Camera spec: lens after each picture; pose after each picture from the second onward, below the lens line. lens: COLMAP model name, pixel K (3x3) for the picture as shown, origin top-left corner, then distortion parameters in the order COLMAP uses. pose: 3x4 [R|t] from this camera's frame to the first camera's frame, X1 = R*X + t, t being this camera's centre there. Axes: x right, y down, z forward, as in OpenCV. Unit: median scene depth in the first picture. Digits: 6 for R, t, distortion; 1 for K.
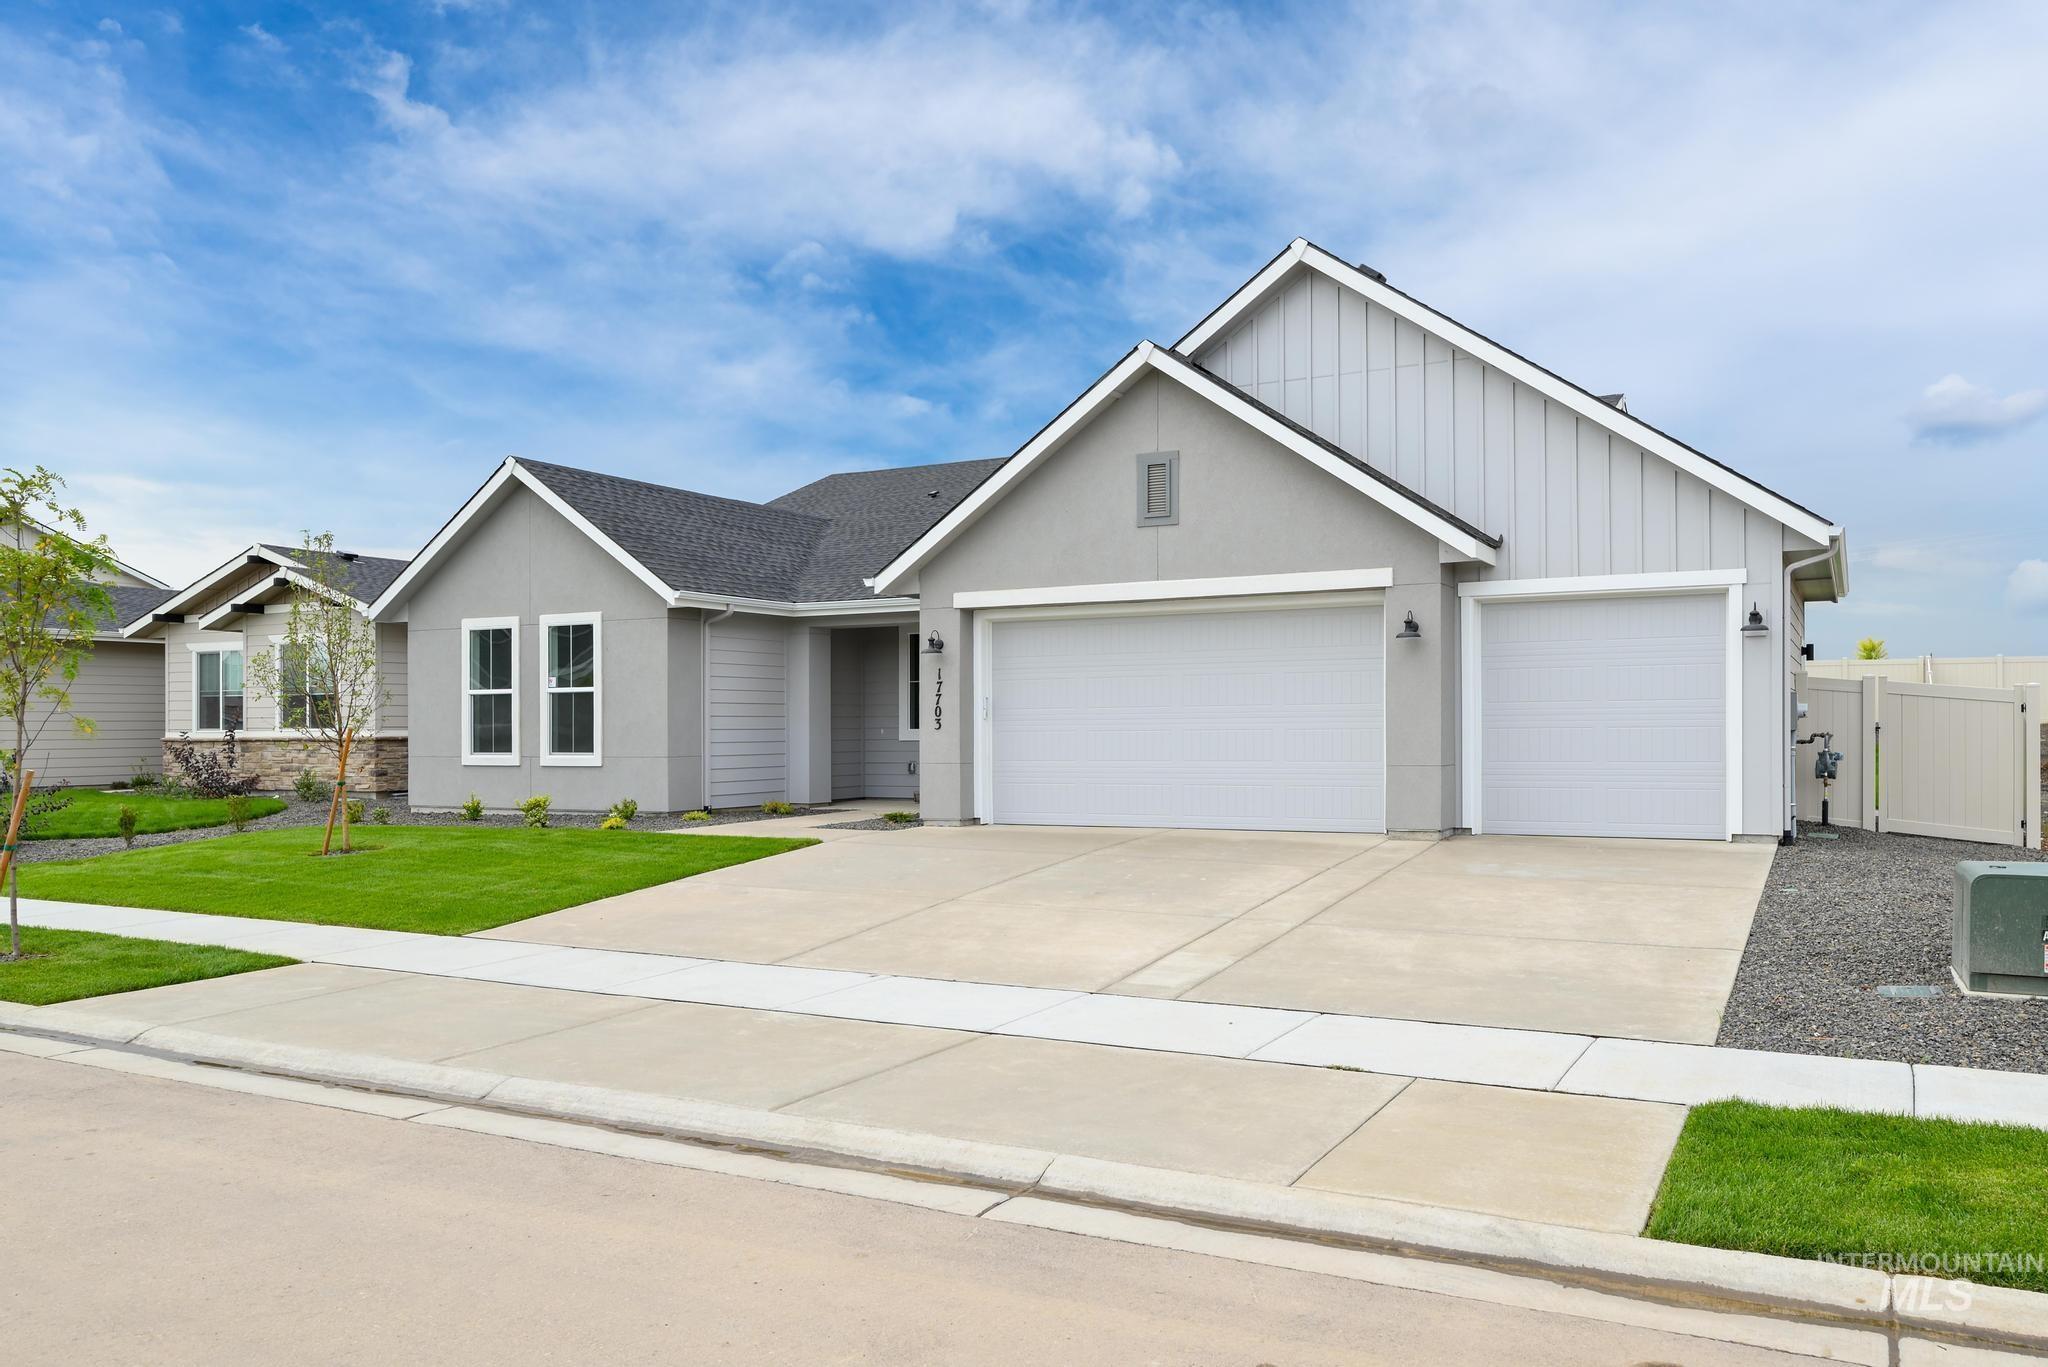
lens RADIAL K [[1448.5, 0, 1024.0], [0, 1448.5, 683.5], [0, 0, 1]] dist [0.003419, 0.000643]
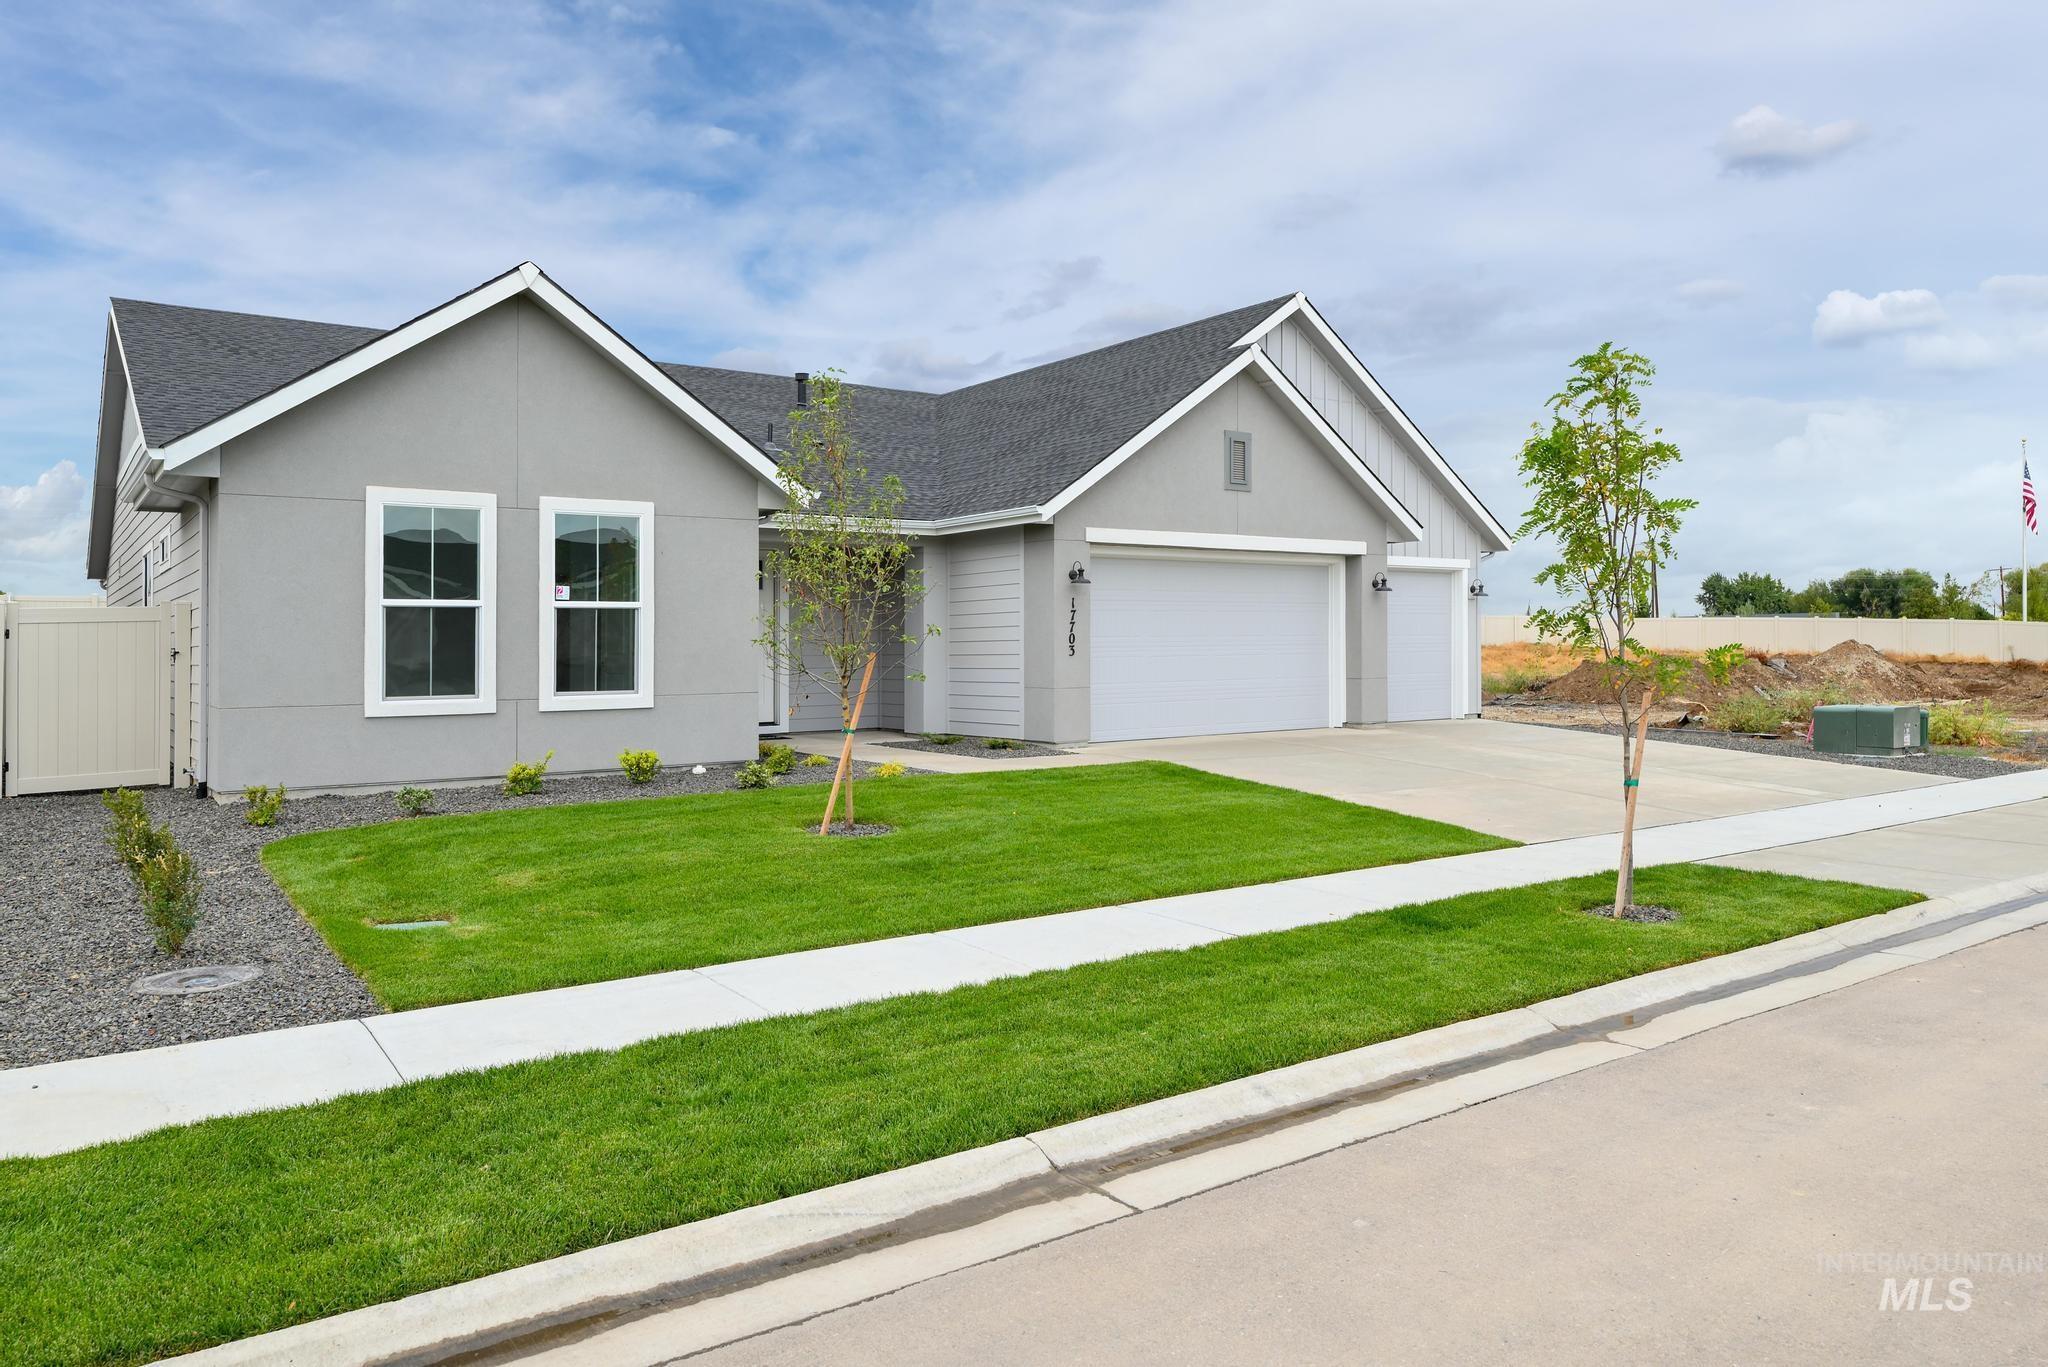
lens RADIAL K [[1448.5, 0, 1024.0], [0, 1448.5, 683.5], [0, 0, 1]] dist [0.003419, 0.000643]
pose [[0.430707, -0.015594, 0.902357, -0.868255], [-0.013660, 0.999624, 0.023795, 0.023417], [-0.902388, -0.022575, 0.430332, 0.487402]]
